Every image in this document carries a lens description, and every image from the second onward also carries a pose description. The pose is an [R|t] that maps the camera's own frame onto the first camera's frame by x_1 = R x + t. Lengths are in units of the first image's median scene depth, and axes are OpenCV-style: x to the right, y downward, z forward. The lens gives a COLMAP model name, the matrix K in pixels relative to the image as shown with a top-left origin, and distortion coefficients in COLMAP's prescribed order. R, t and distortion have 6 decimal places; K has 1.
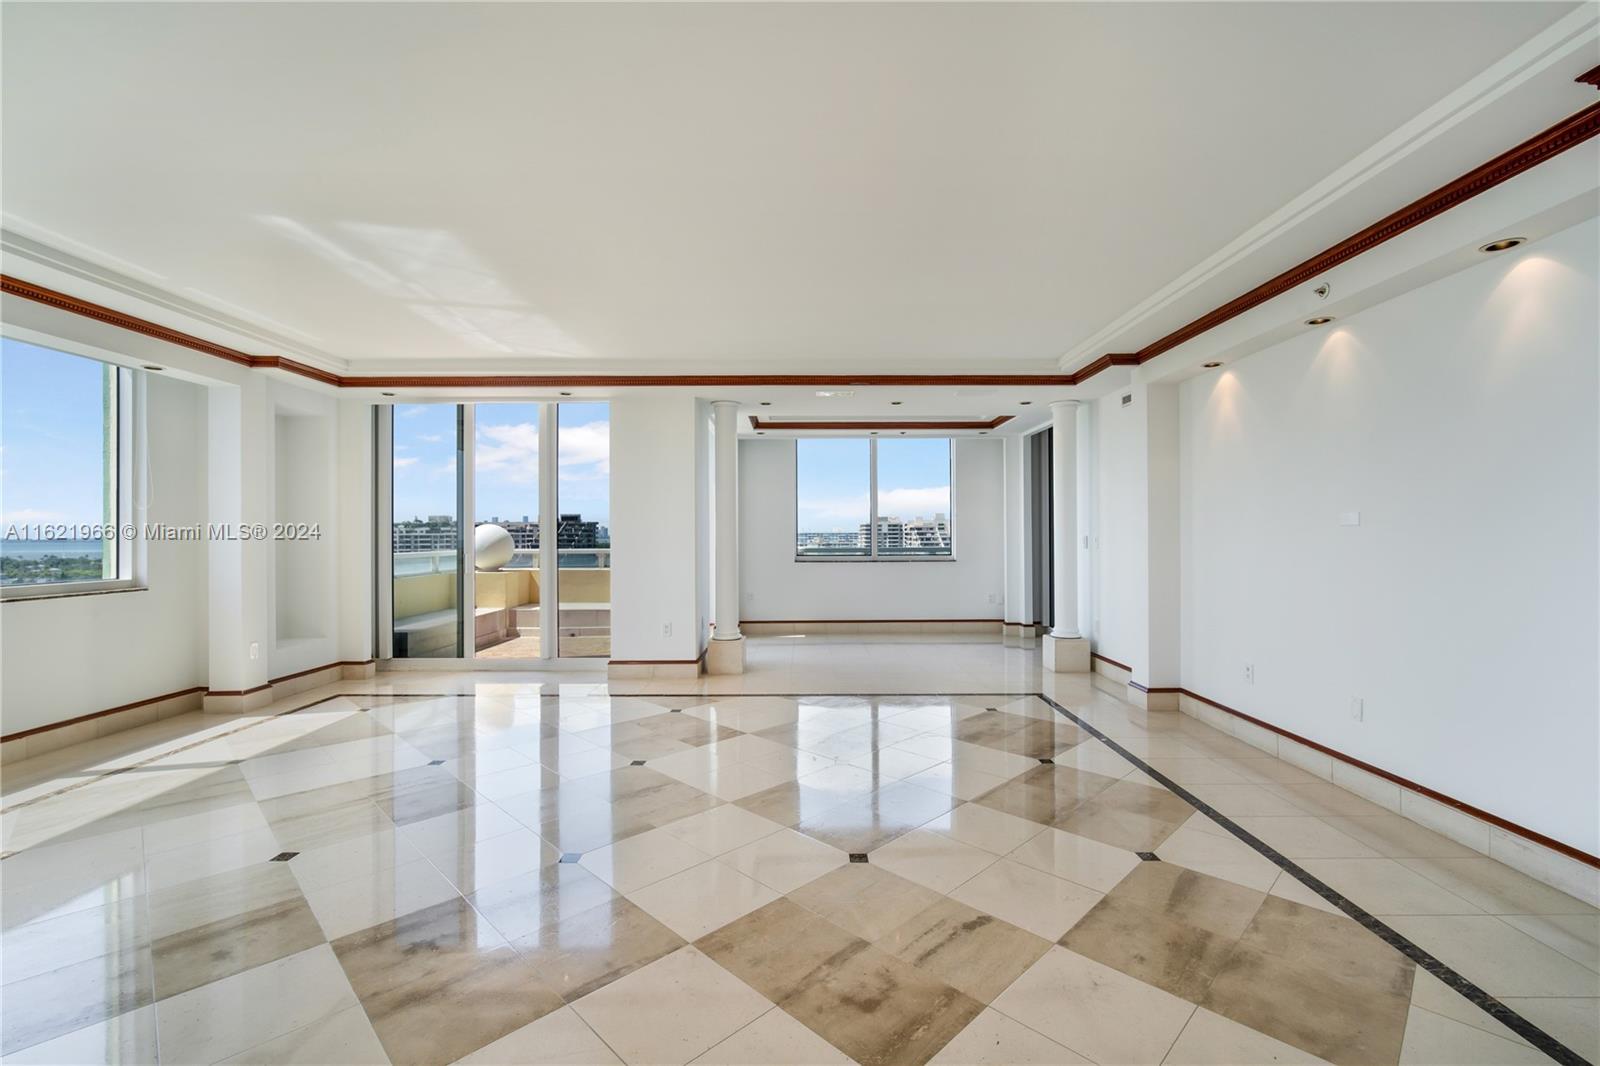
lens RADIAL K [[694.7, 0, 795.7], [0, 694.7, 534.3], [0, 0, 1]] dist [-0.013496, 0.002935]
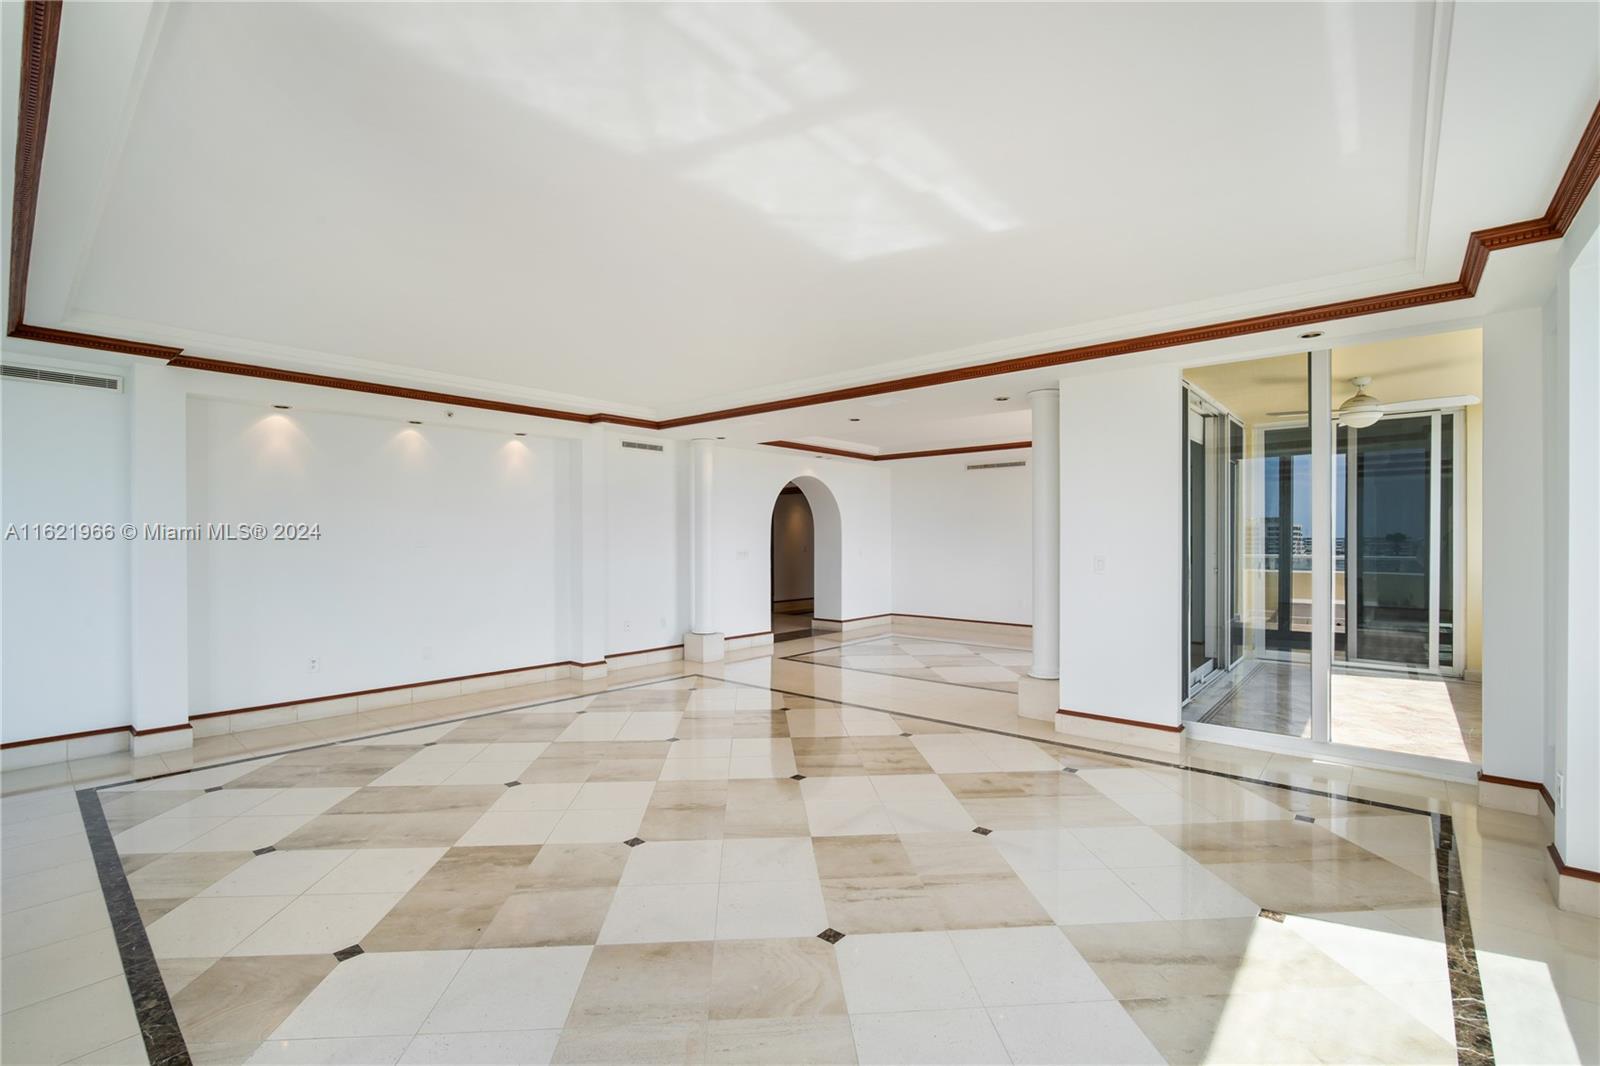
lens RADIAL K [[694.7, 0, 797.2], [0, 694.7, 539.4], [0, 0, 1]] dist [-0.013496, 0.002935]
pose [[-0.761701, 0.005474, 0.647906, -0.582933], [0.005654, 0.999982, -0.001801, -0.014240], [-0.647904, 0.002291, -0.761718, 0.967224]]
